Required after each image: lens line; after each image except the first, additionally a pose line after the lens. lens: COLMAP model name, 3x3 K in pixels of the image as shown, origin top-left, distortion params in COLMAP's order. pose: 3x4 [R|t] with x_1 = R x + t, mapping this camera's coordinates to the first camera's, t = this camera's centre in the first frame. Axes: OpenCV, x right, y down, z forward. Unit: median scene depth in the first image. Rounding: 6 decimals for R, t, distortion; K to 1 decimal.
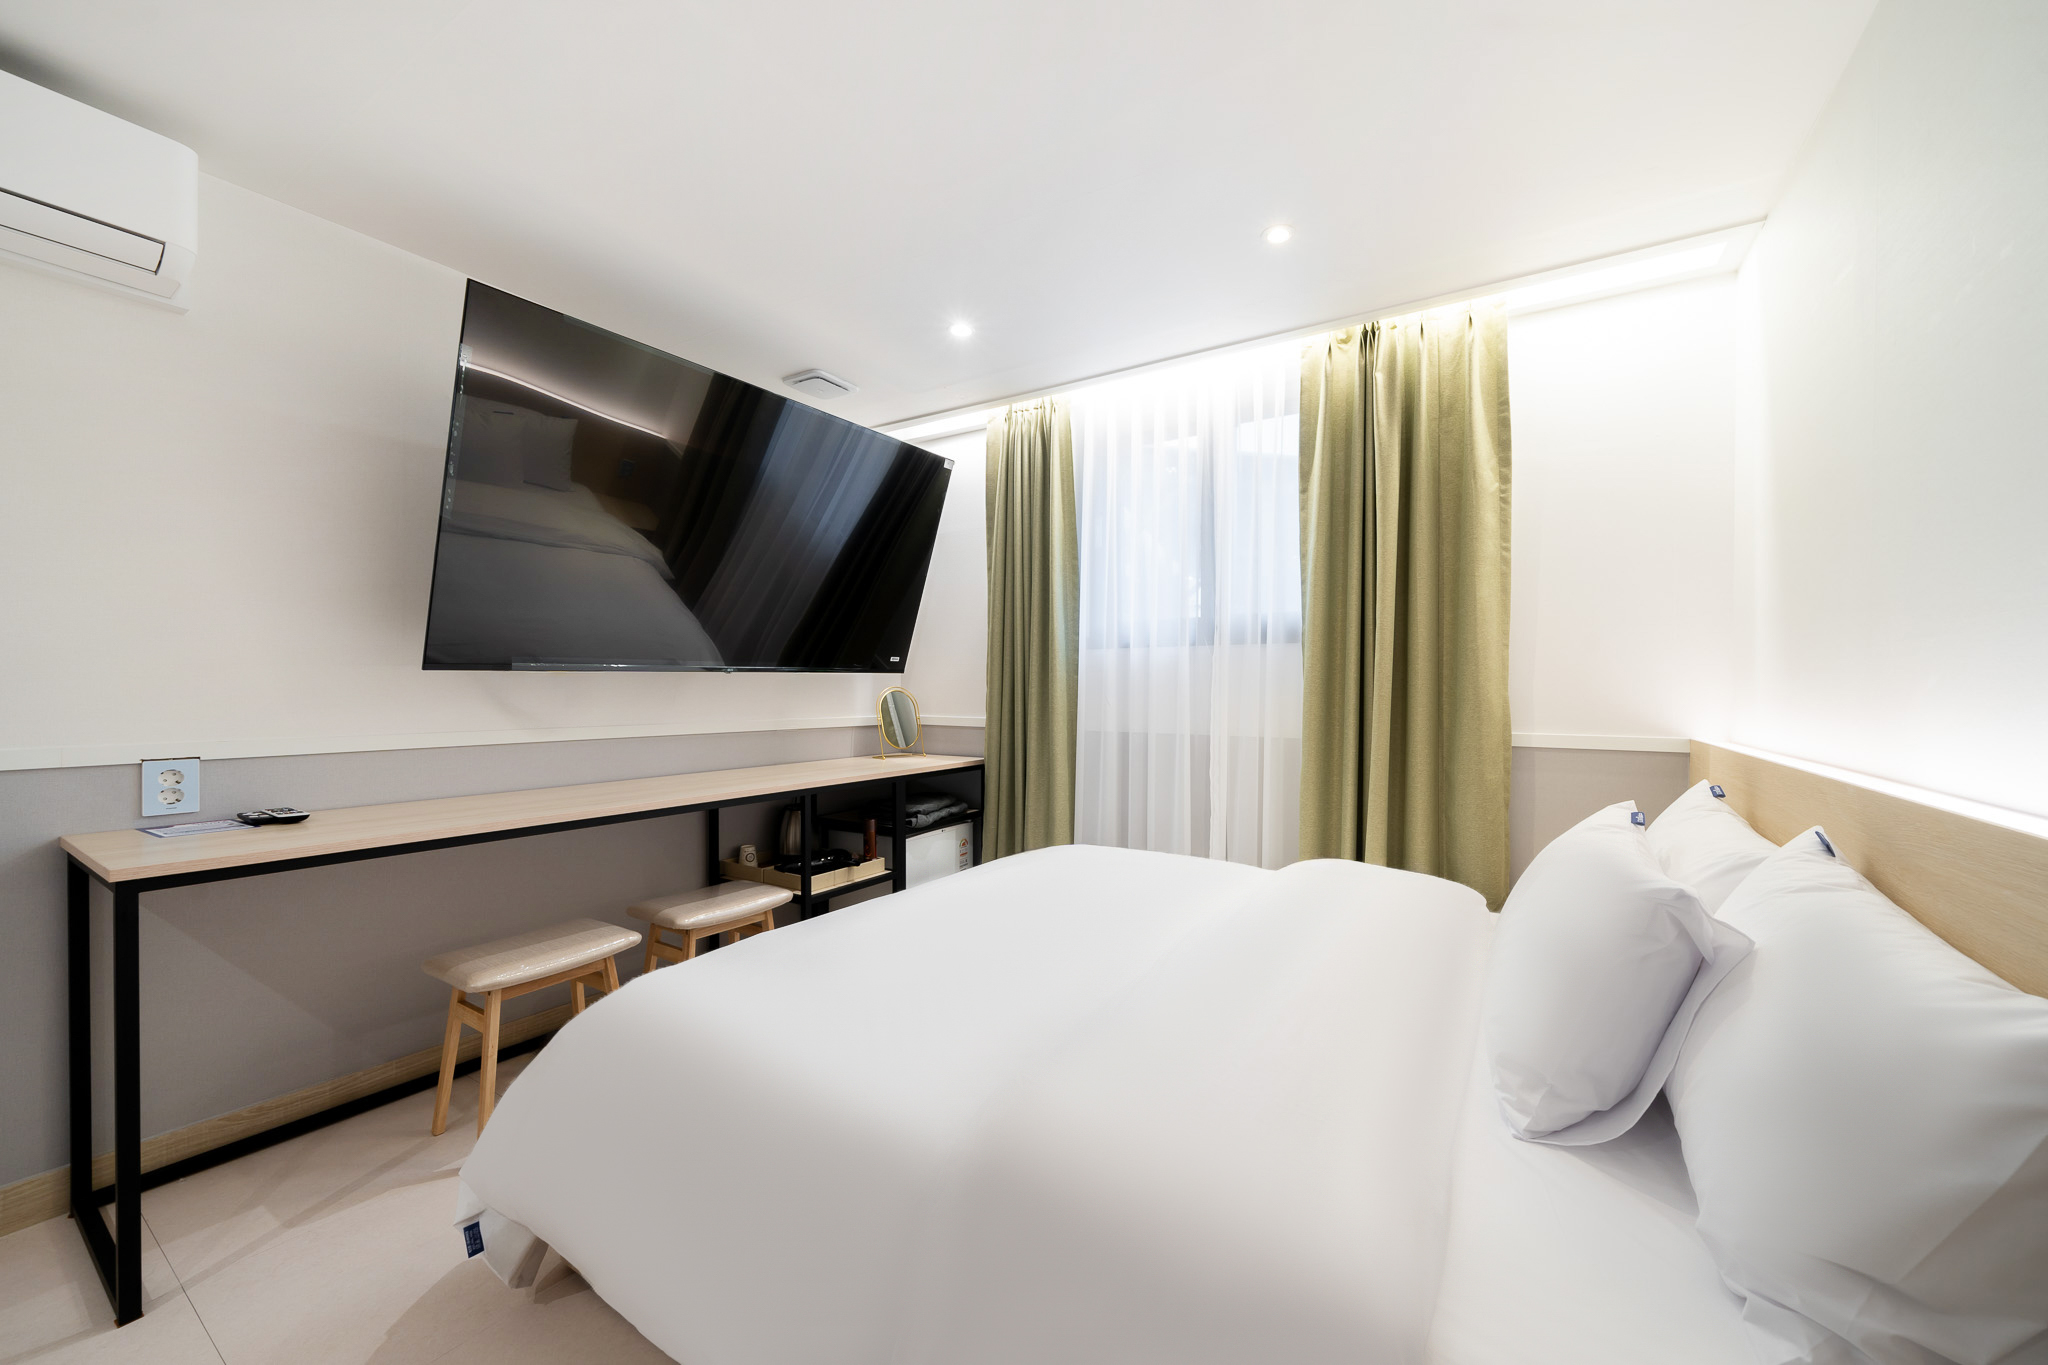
lens RADIAL K [[789.5, 0, 1029.5], [0, 789.5, 672.0], [0, 0, 1]] dist [0.000293, -0.000081]
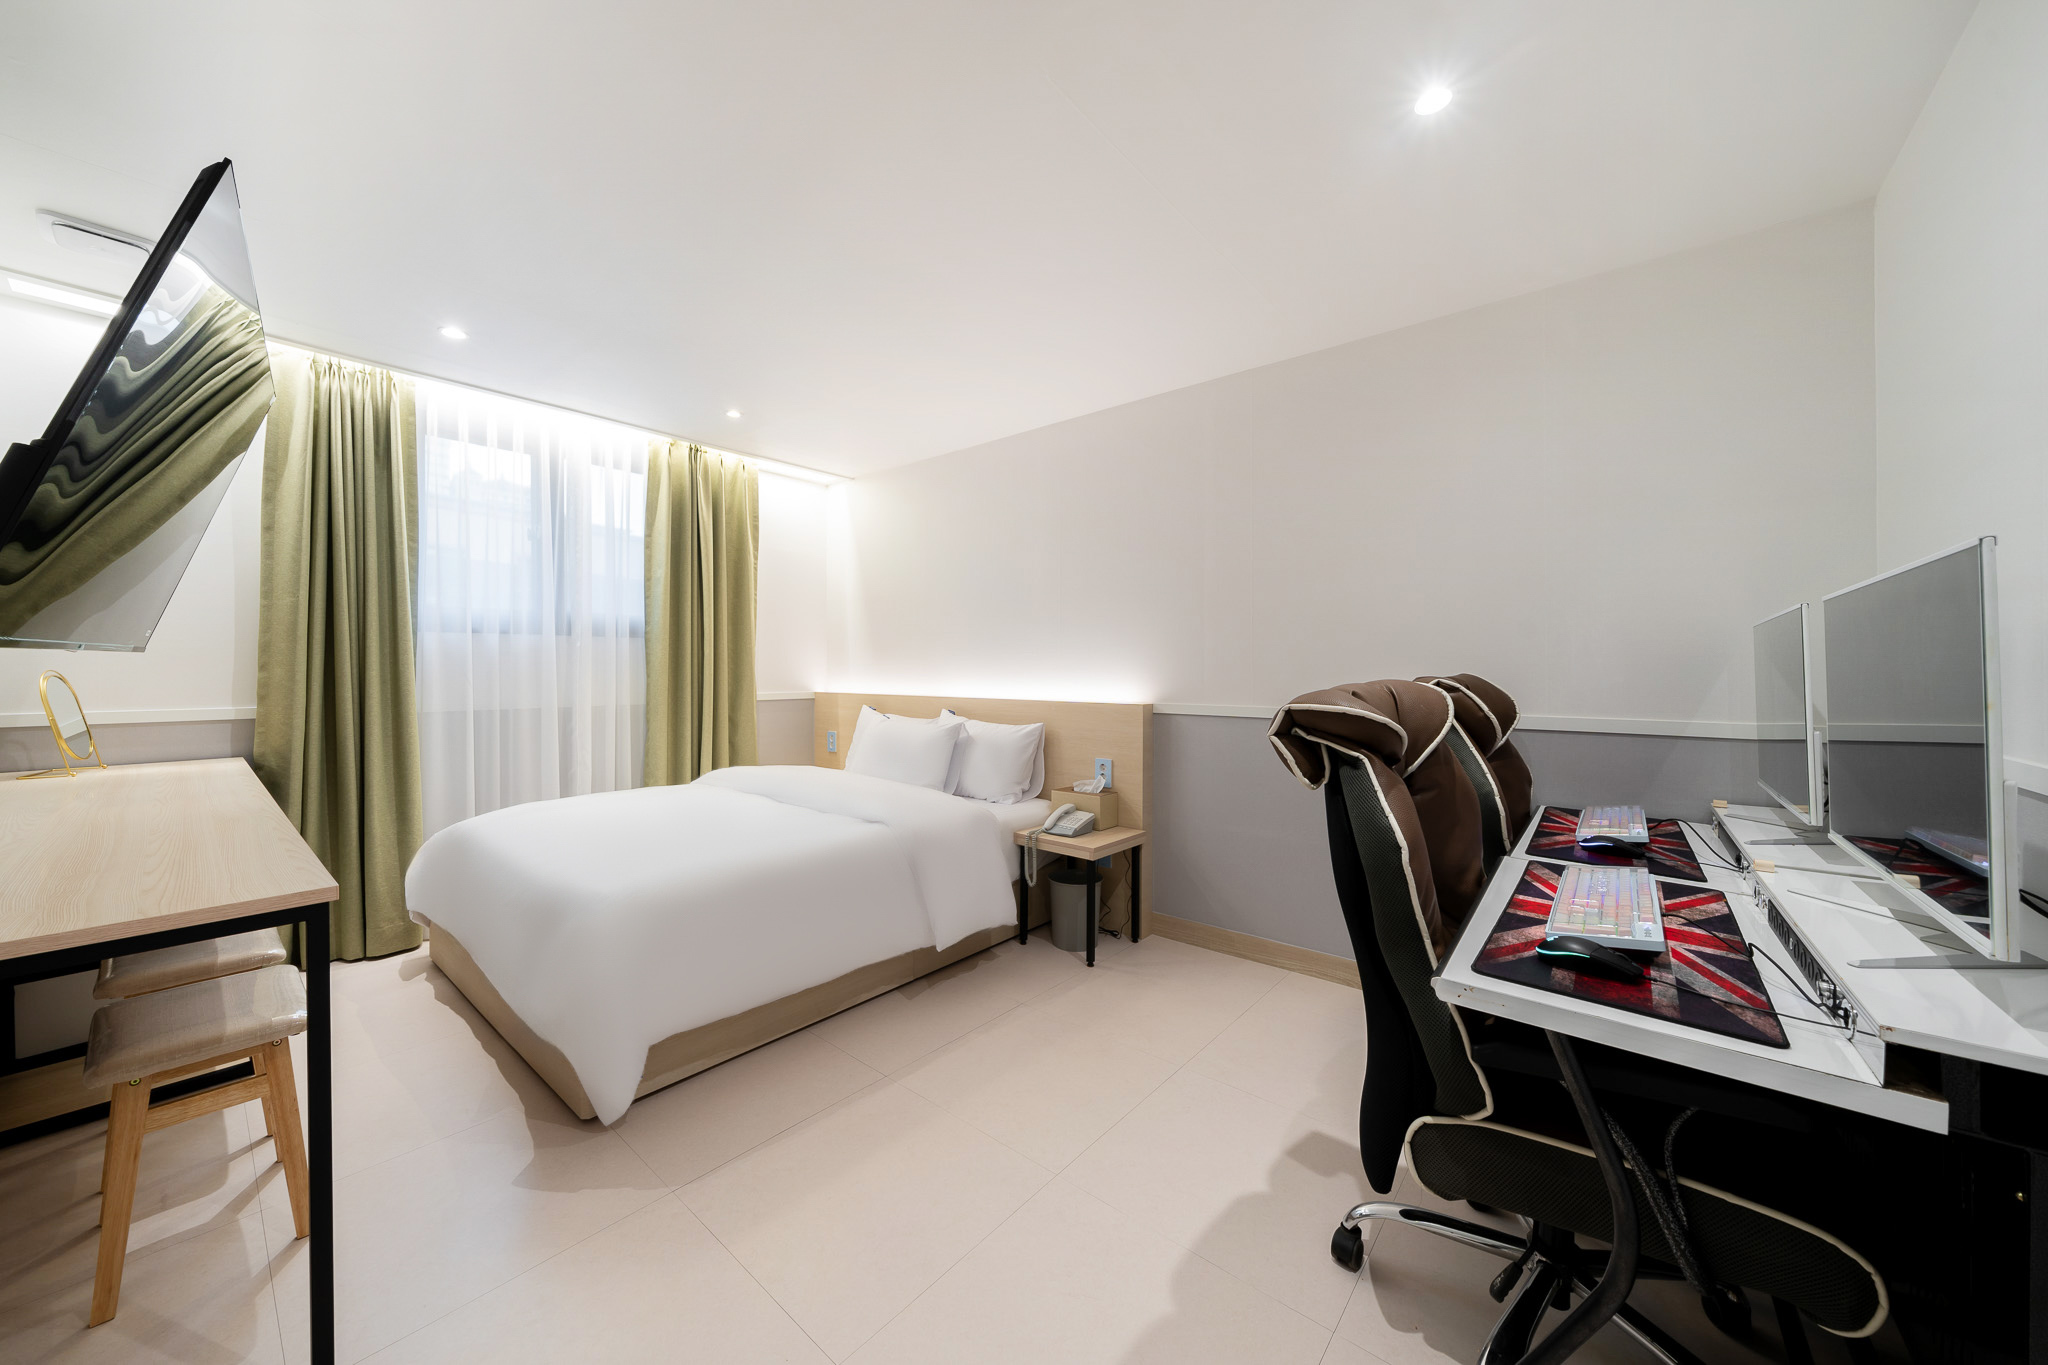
lens RADIAL K [[789.5, 0, 1029.5], [0, 789.5, 672.0], [0, 0, 1]] dist [0.000293, -0.000081]
pose [[0.136967, -0.003777, 0.990568, -1.030742], [-0.002263, 0.999989, 0.004125, 0.016325], [-0.990573, -0.002807, 0.136957, 0.092646]]
